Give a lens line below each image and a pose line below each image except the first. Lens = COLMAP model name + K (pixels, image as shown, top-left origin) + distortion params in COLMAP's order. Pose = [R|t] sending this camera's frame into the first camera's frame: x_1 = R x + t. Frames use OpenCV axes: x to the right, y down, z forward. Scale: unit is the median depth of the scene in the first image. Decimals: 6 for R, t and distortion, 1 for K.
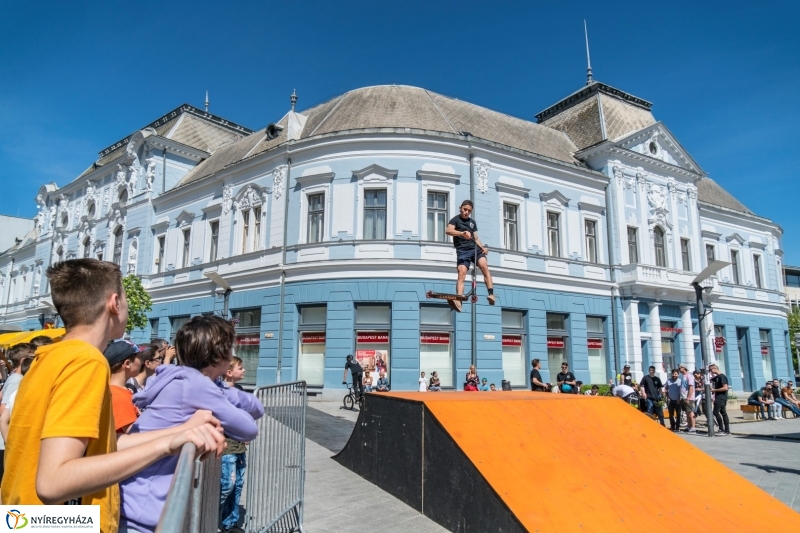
lens RADIAL K [[551.1, 0, 400.1], [0, 551.1, 271.0], [0, 0, 1]] dist [-0.019829, 0.024211]
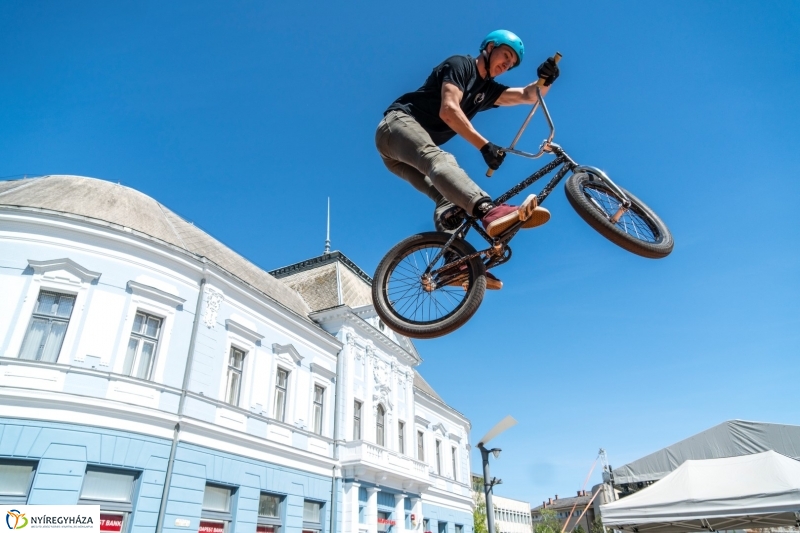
lens RADIAL K [[551.1, 0, 400.1], [0, 551.1, 271.0], [0, 0, 1]] dist [-0.019829, 0.024211]
pose [[0.849912, 0.236928, 0.470655, -0.008667], [-0.068787, 0.935453, -0.346692, 0.034402], [-0.522416, 0.262283, 0.811350, 0.154062]]
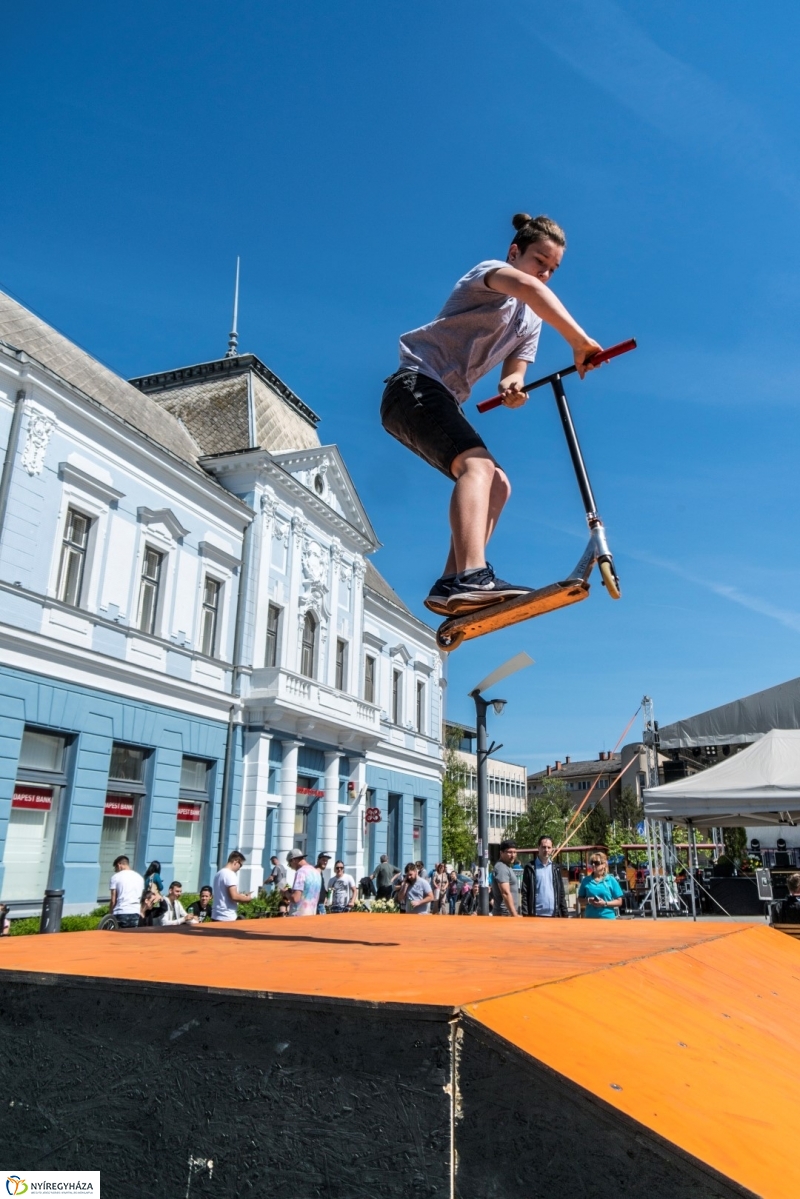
lens RADIAL K [[914.2, 0, 447.4], [0, 914.2, 534.3], [0, 0, 1]] dist [-0.016312, 0.007996]
pose [[0.771616, 0.212118, 0.599678, -0.028371], [-0.105893, 0.972440, -0.207718, 0.028592], [-0.627212, 0.096777, 0.772813, 0.146289]]
